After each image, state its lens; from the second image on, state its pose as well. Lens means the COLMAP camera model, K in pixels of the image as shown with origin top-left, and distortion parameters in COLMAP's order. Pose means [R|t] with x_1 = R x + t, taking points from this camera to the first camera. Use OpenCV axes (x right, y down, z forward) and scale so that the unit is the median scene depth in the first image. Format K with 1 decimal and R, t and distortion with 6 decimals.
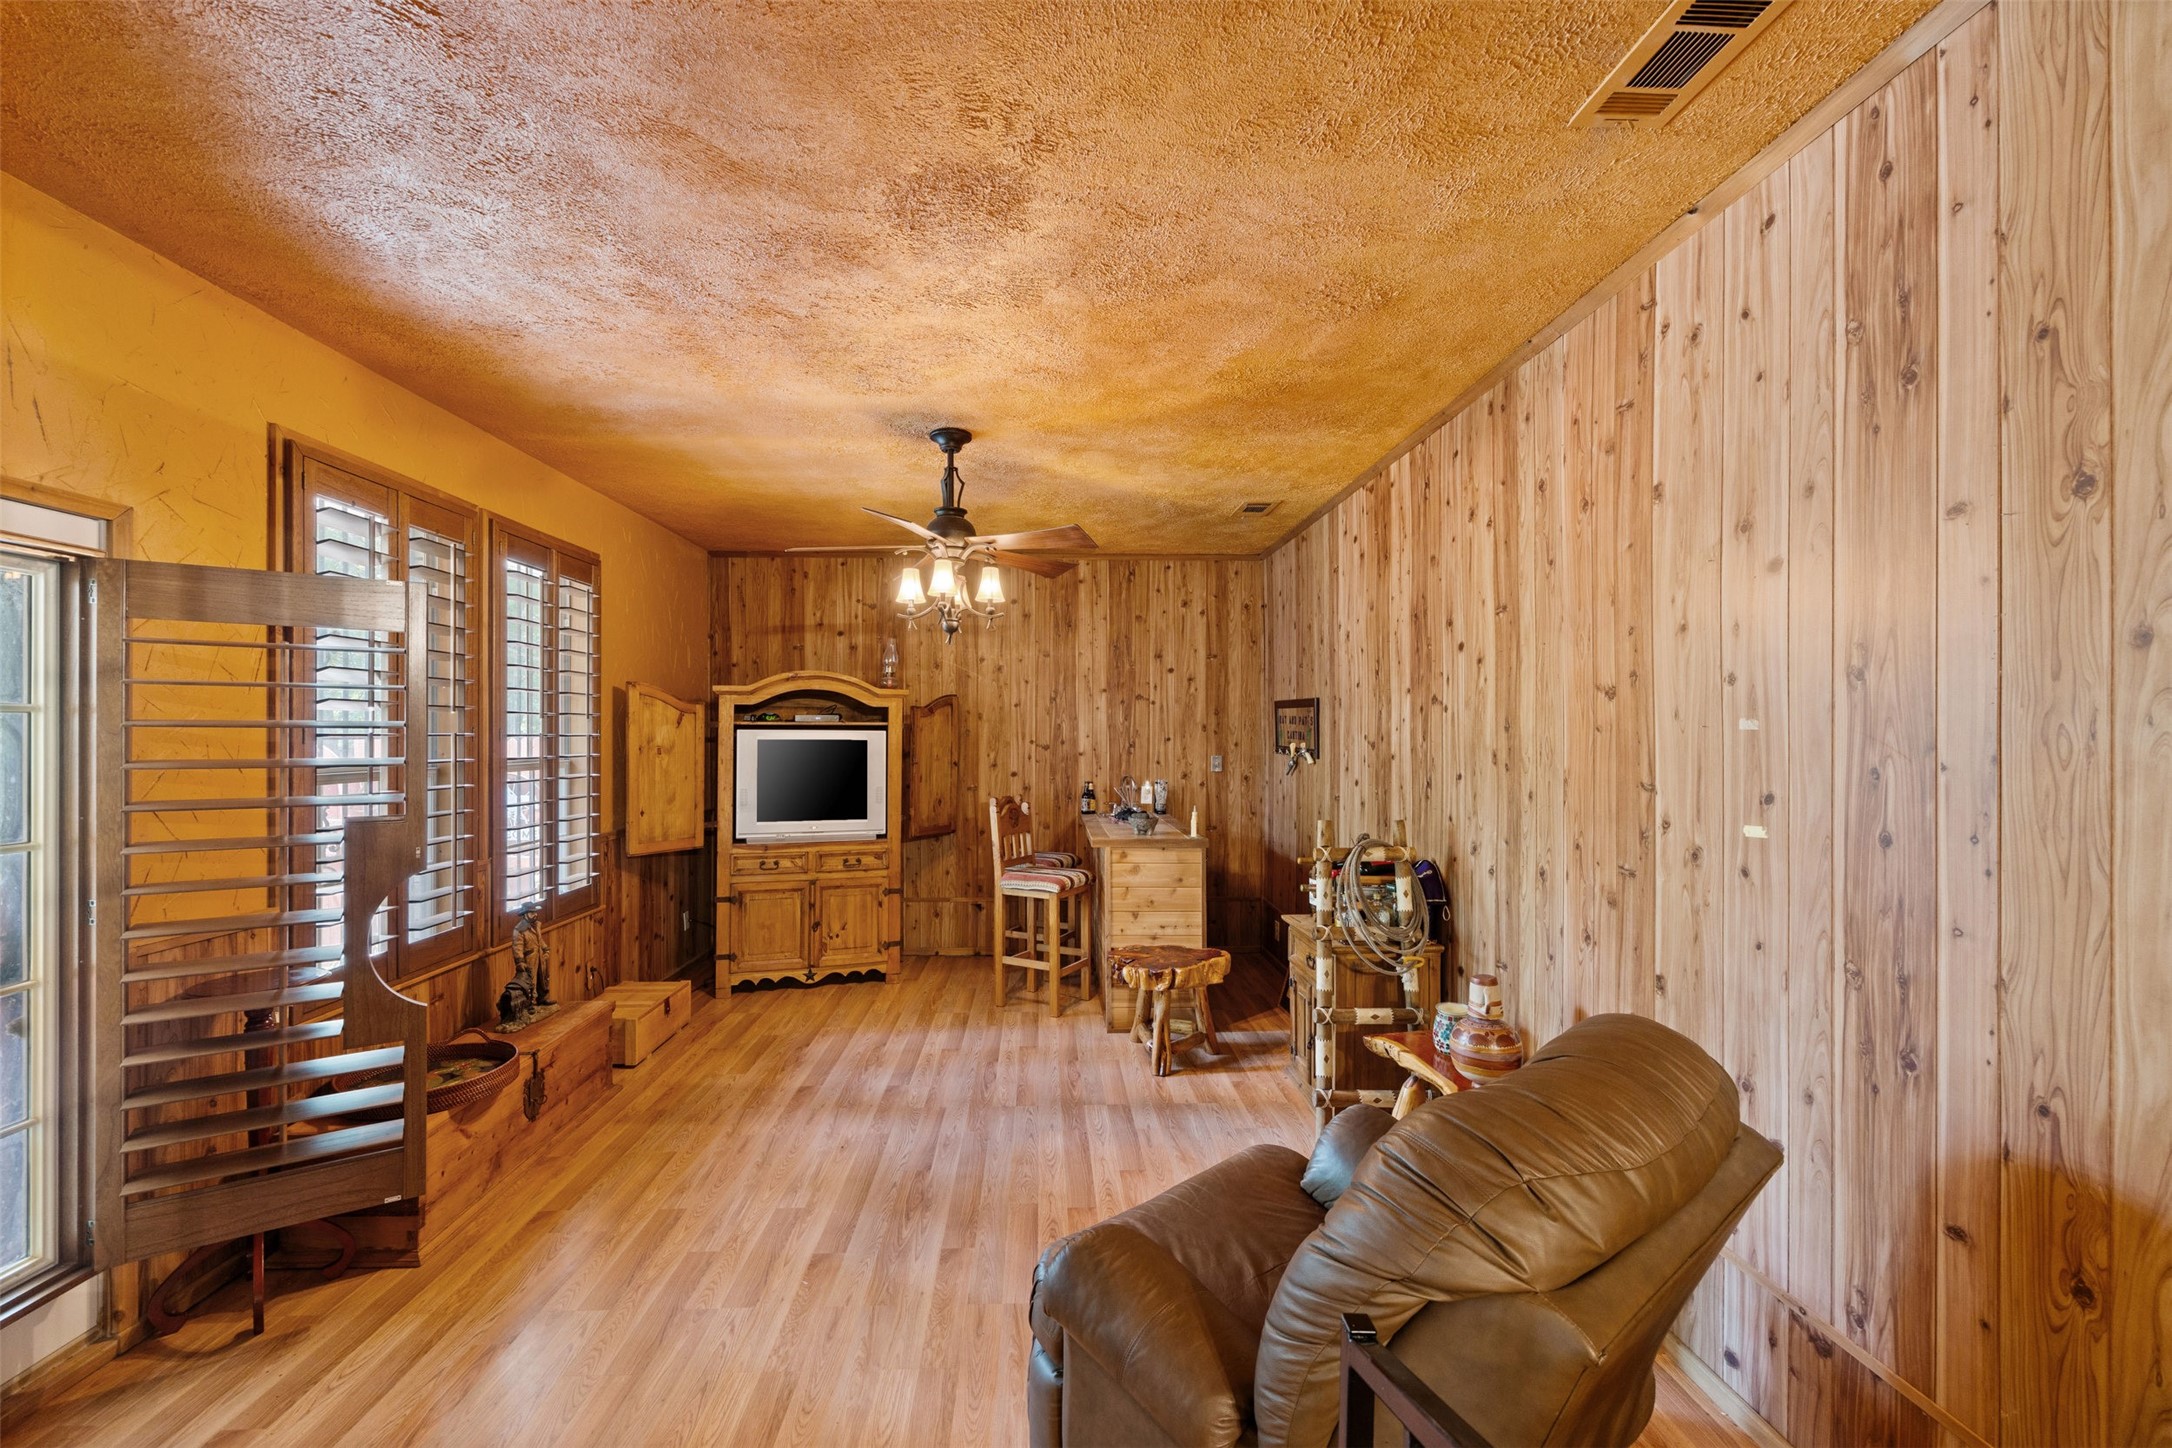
lens RADIAL K [[878.4, 0, 1062.7], [0, 878.4, 728.3], [0, 0, 1]] dist [-0.002993, 0.000892]
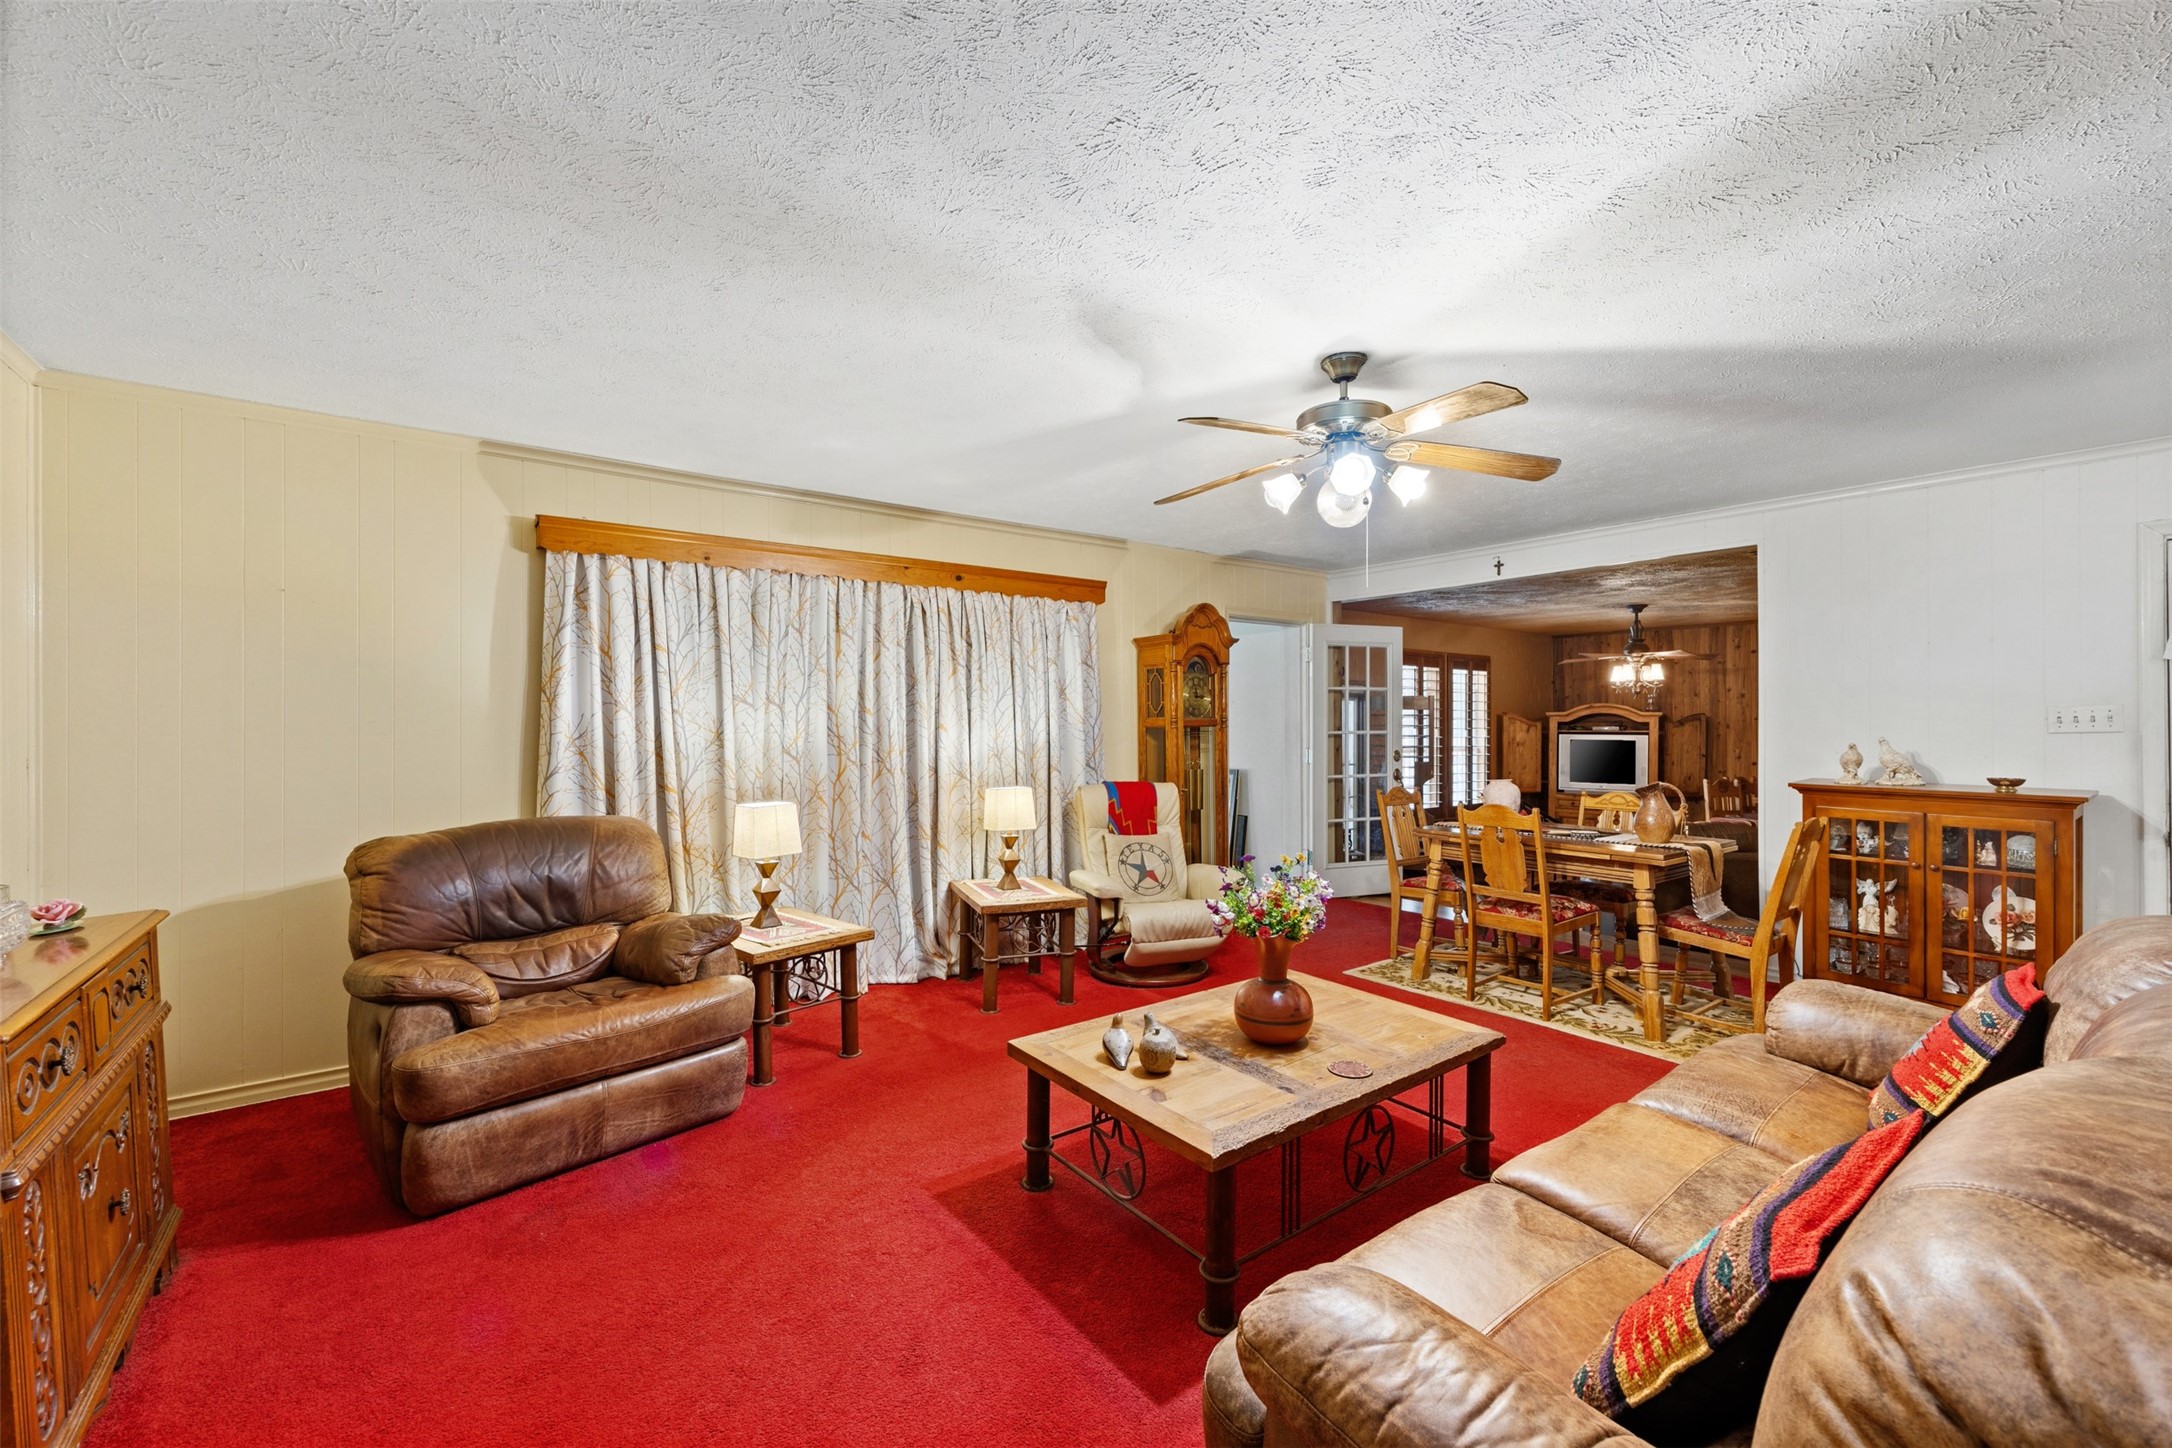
lens RADIAL K [[878.4, 0, 1074.3], [0, 878.4, 727.8], [0, 0, 1]] dist [-0.002993, 0.000892]
pose [[0.584922, 0.003489, -0.811082, 0.765046], [0.004333, 0.999963, 0.007426, -0.042158], [0.811078, -0.007858, 0.584886, -1.339466]]
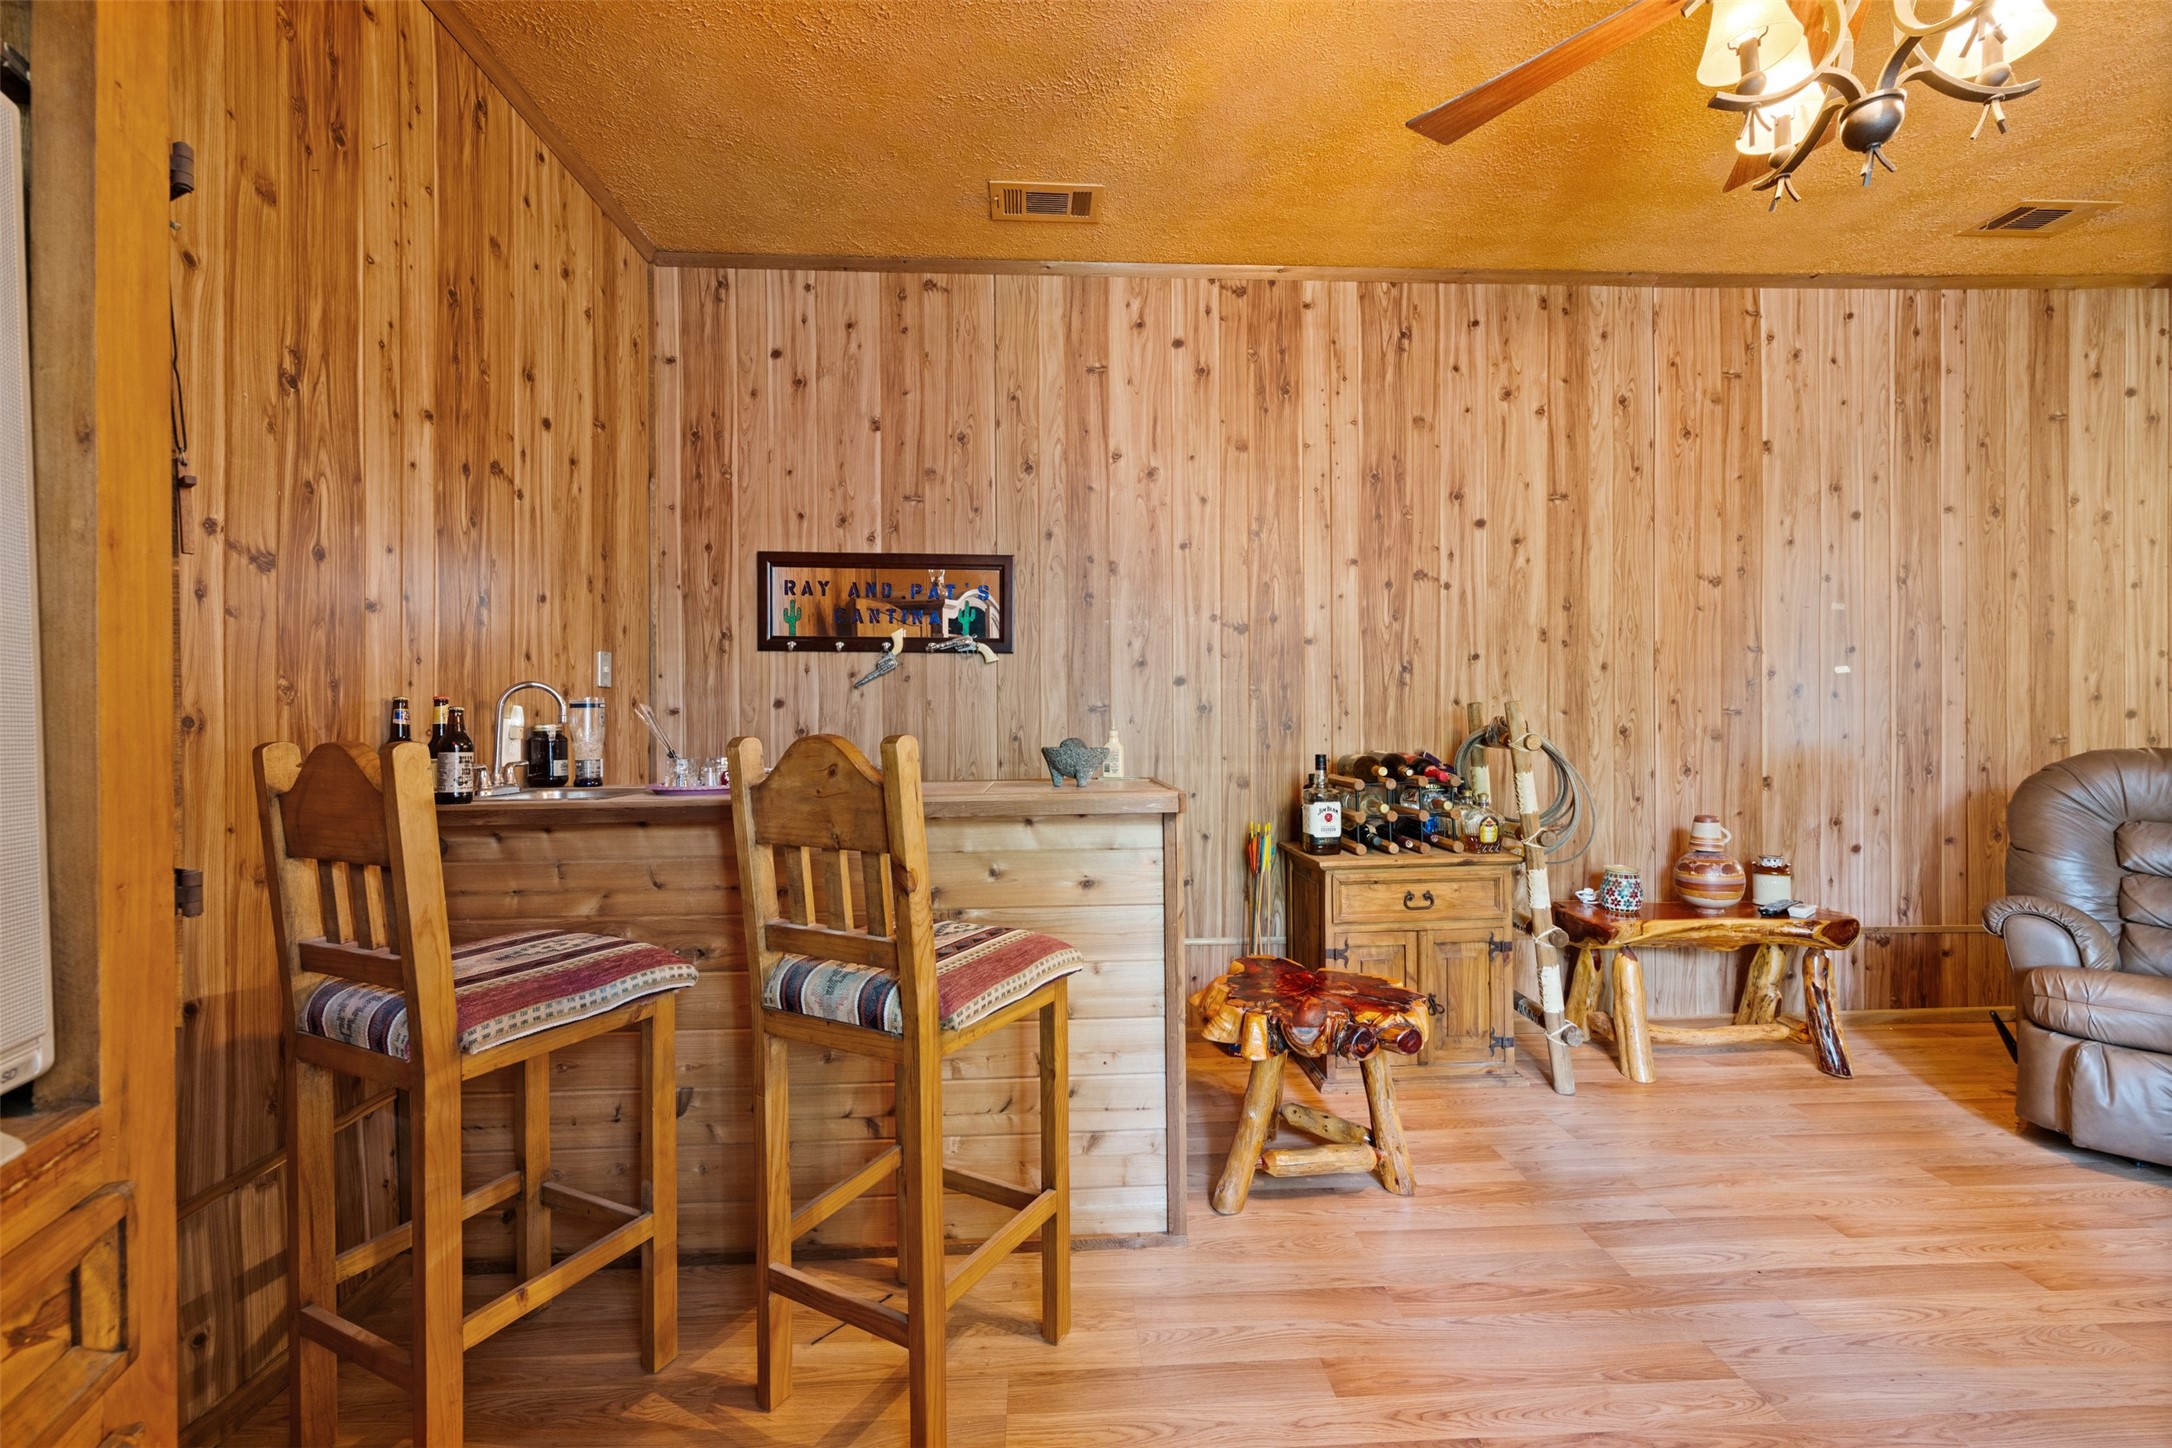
lens RADIAL K [[878.4, 0, 1075.8], [0, 878.4, 722.9], [0, 0, 1]] dist [-0.002993, 0.000892]
pose [[-0.015178, -0.000313, 0.999885, -0.421347], [0.000458, 1.000000, 0.000320, 0.104823], [-0.999885, 0.000462, -0.015178, 1.195768]]
